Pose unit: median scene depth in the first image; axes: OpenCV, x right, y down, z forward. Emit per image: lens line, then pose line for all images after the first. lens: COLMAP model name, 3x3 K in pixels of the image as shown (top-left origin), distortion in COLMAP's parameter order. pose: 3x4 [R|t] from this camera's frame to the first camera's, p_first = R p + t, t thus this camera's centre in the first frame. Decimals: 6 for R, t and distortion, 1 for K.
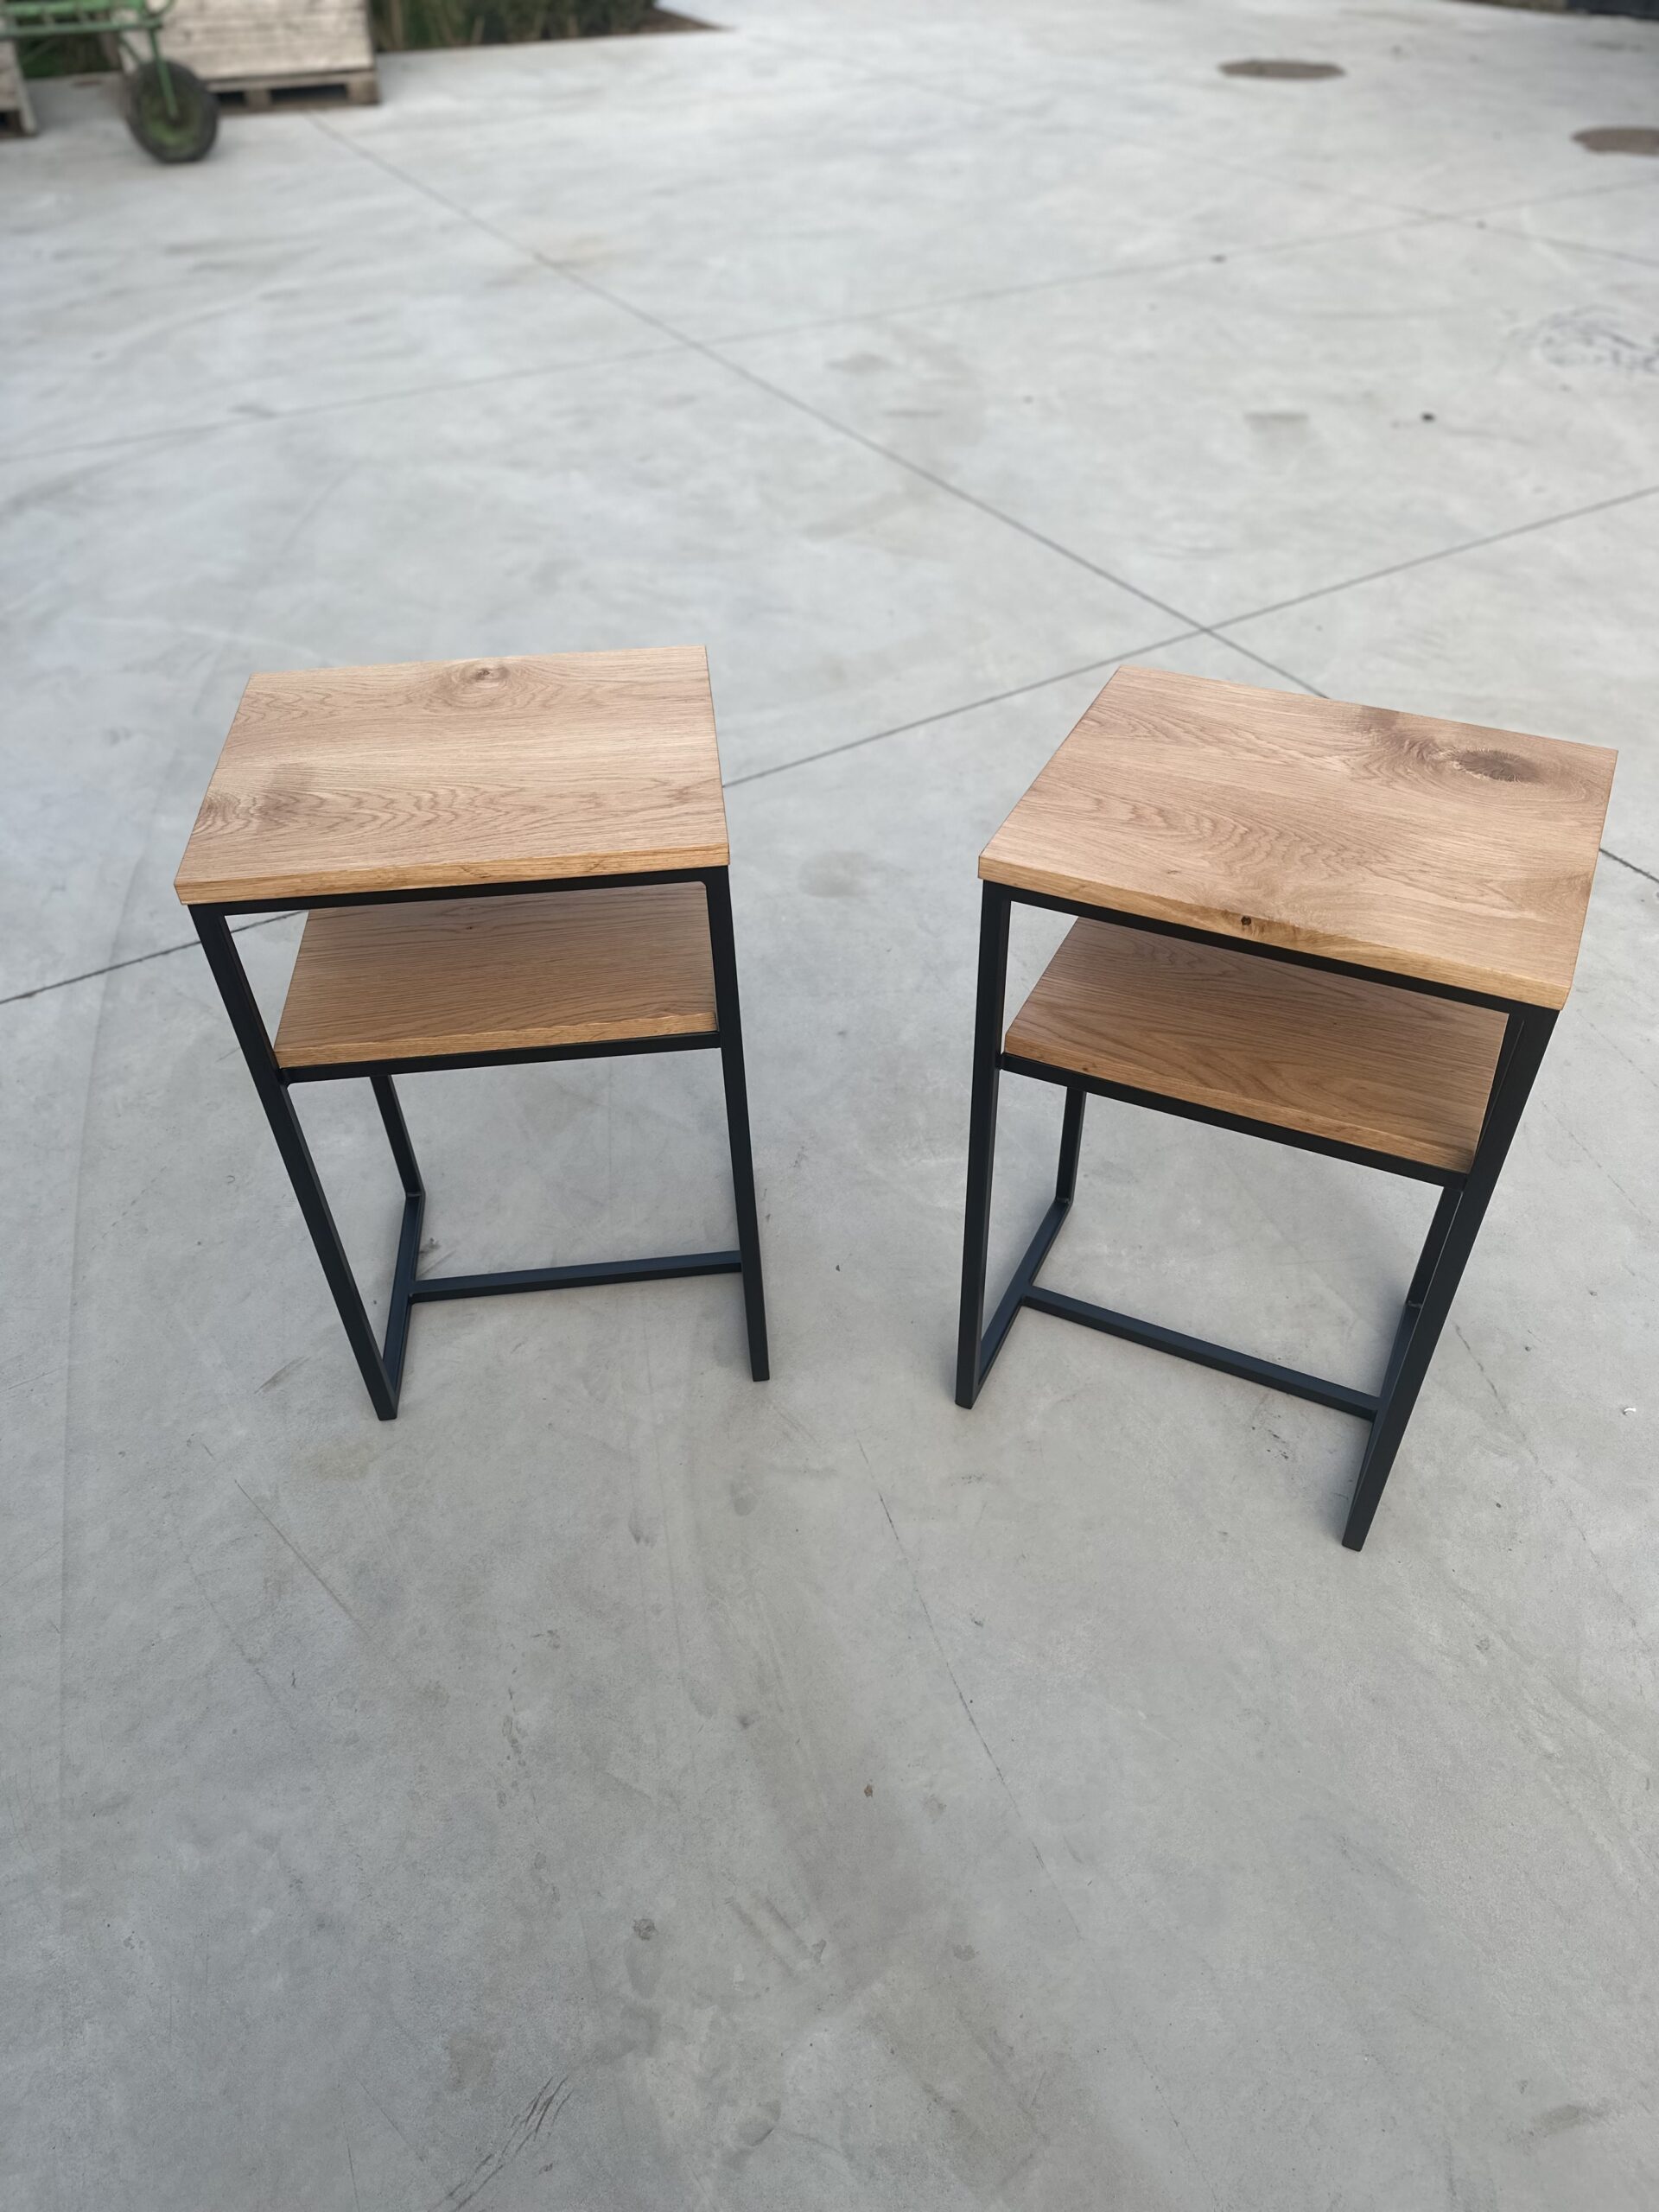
lens RADIAL K [[1571.3, 0, 831.4], [0, 1571.3, 1171.7], [0, 0, 1]] dist [-0.021562, 0.003334]
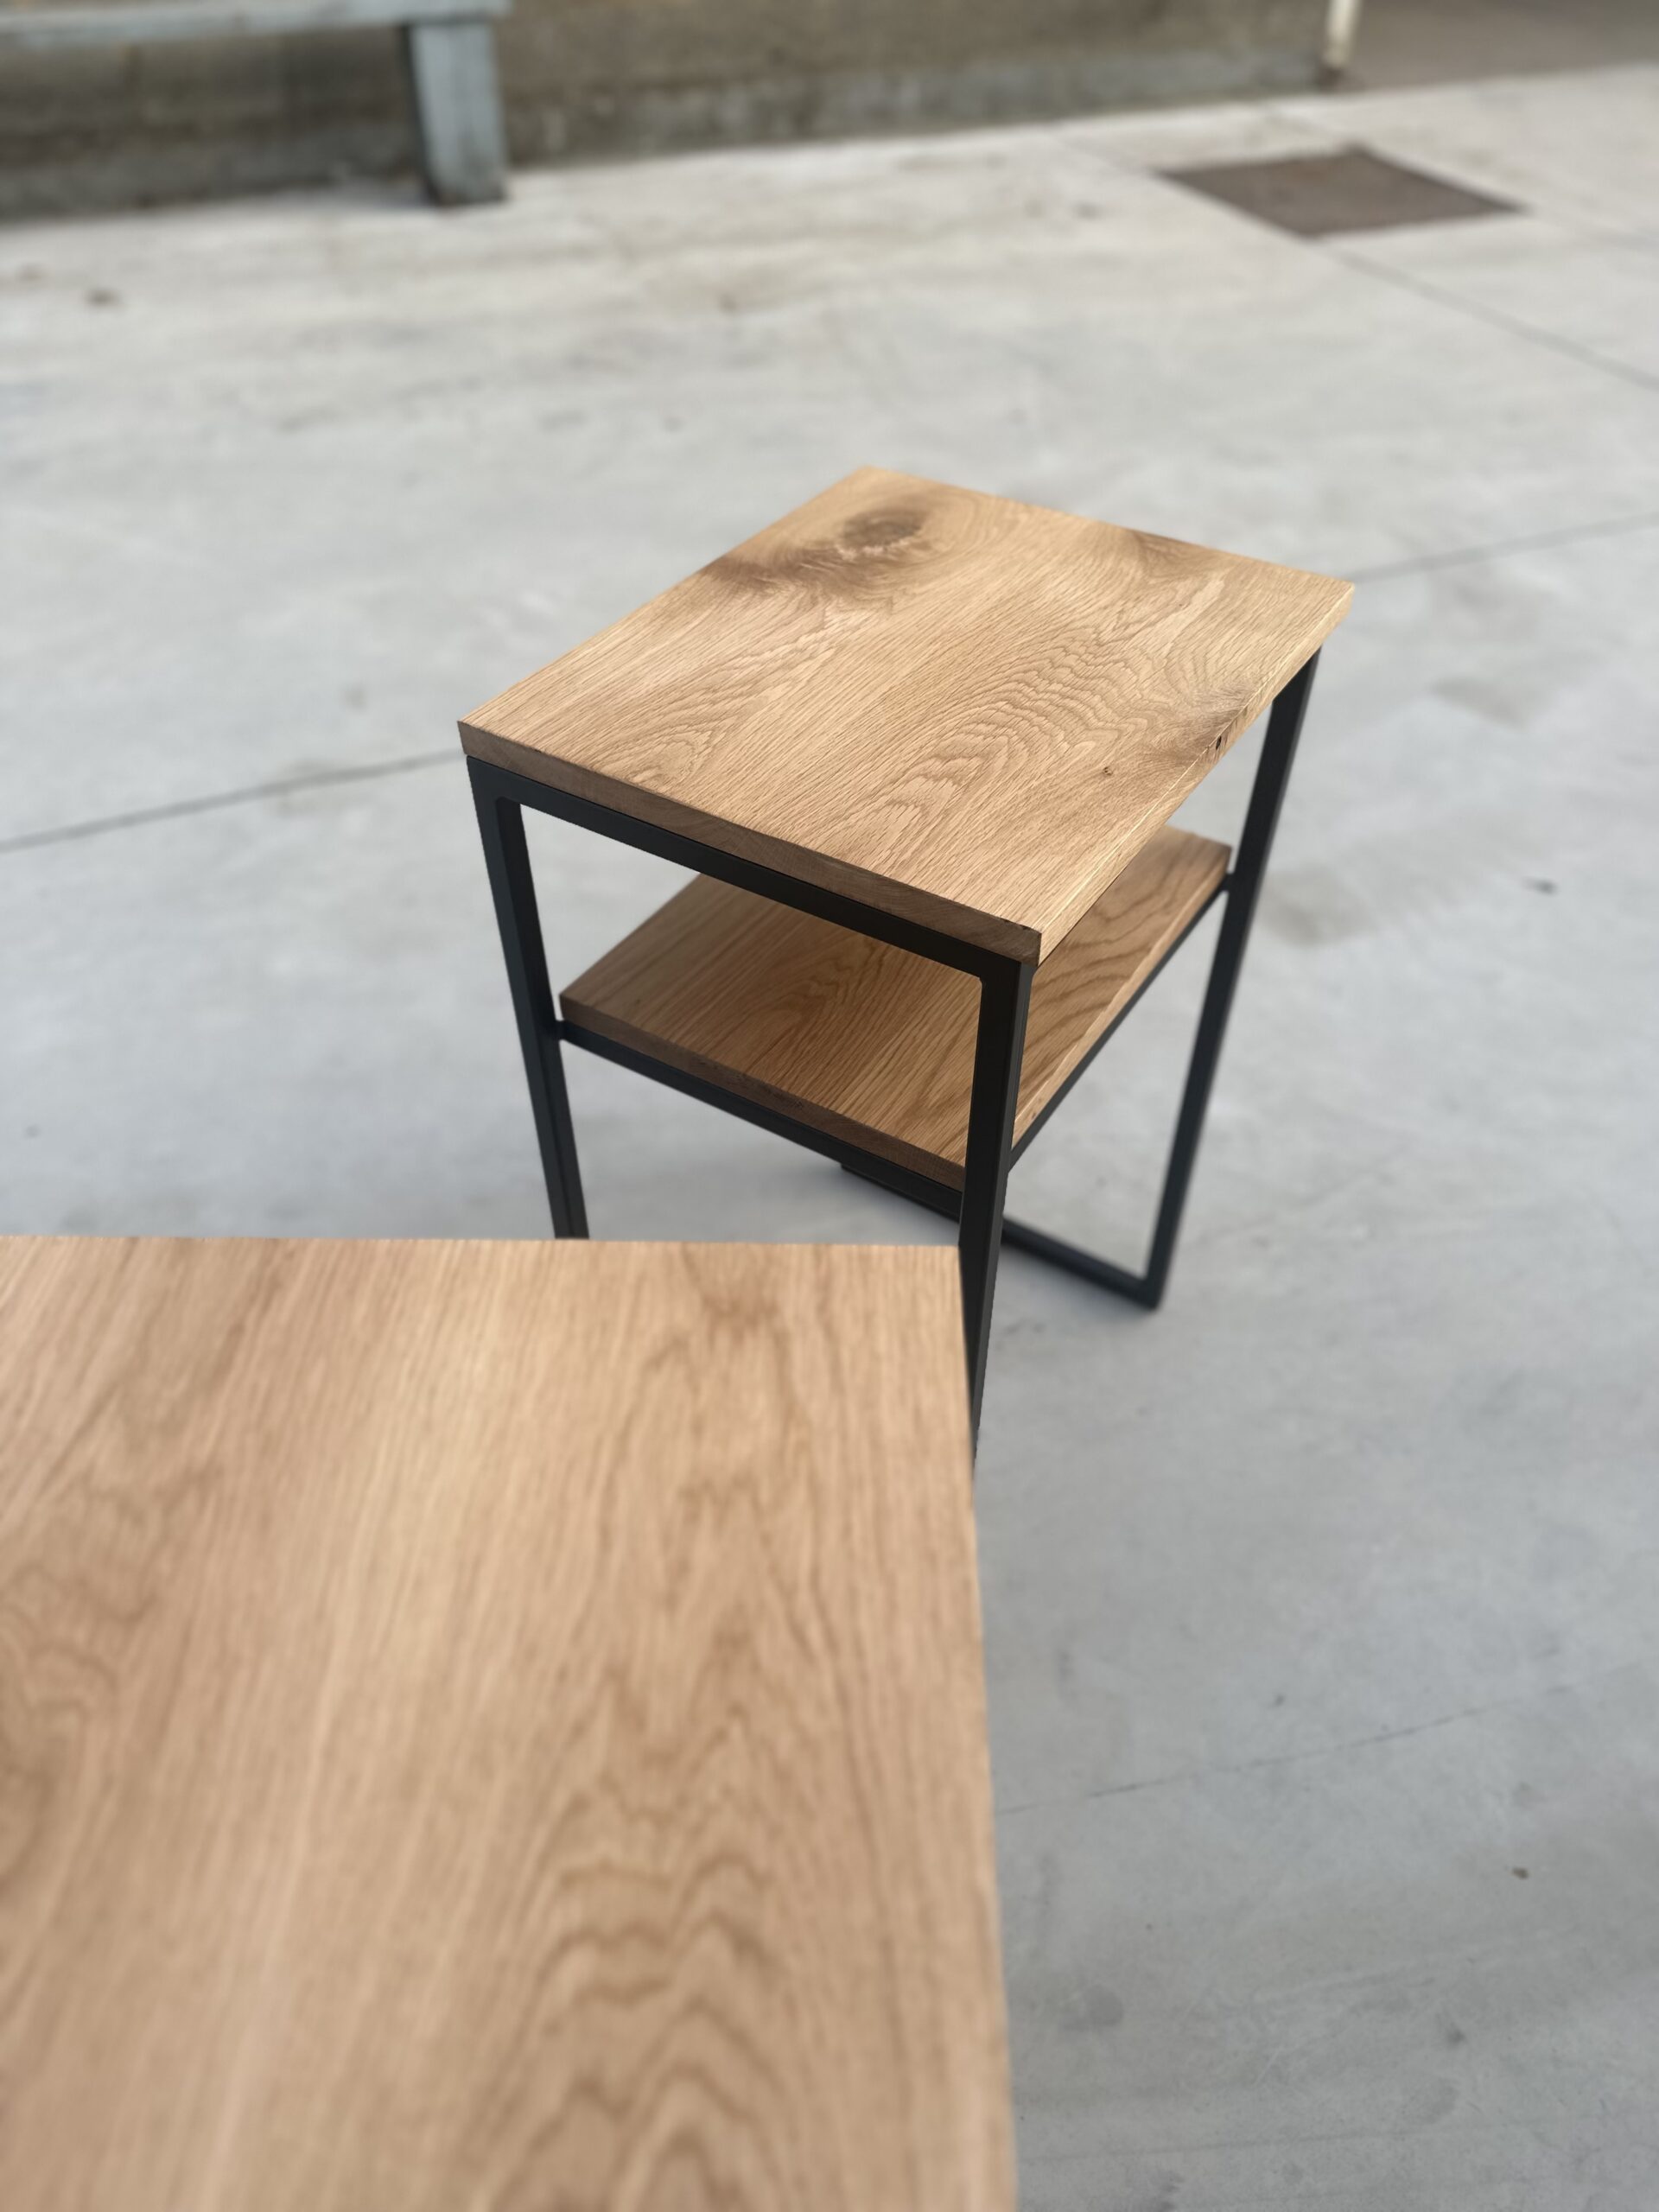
lens RADIAL K [[1571.3, 0, 831.4], [0, 1571.3, 1171.7], [0, 0, 1]] dist [-0.021562, 0.003334]
pose [[0.070375, -0.660021, 0.747943, -0.383053], [0.665683, 0.589494, 0.457563, -0.438926], [-0.742909, 0.465692, 0.480850, 0.764793]]
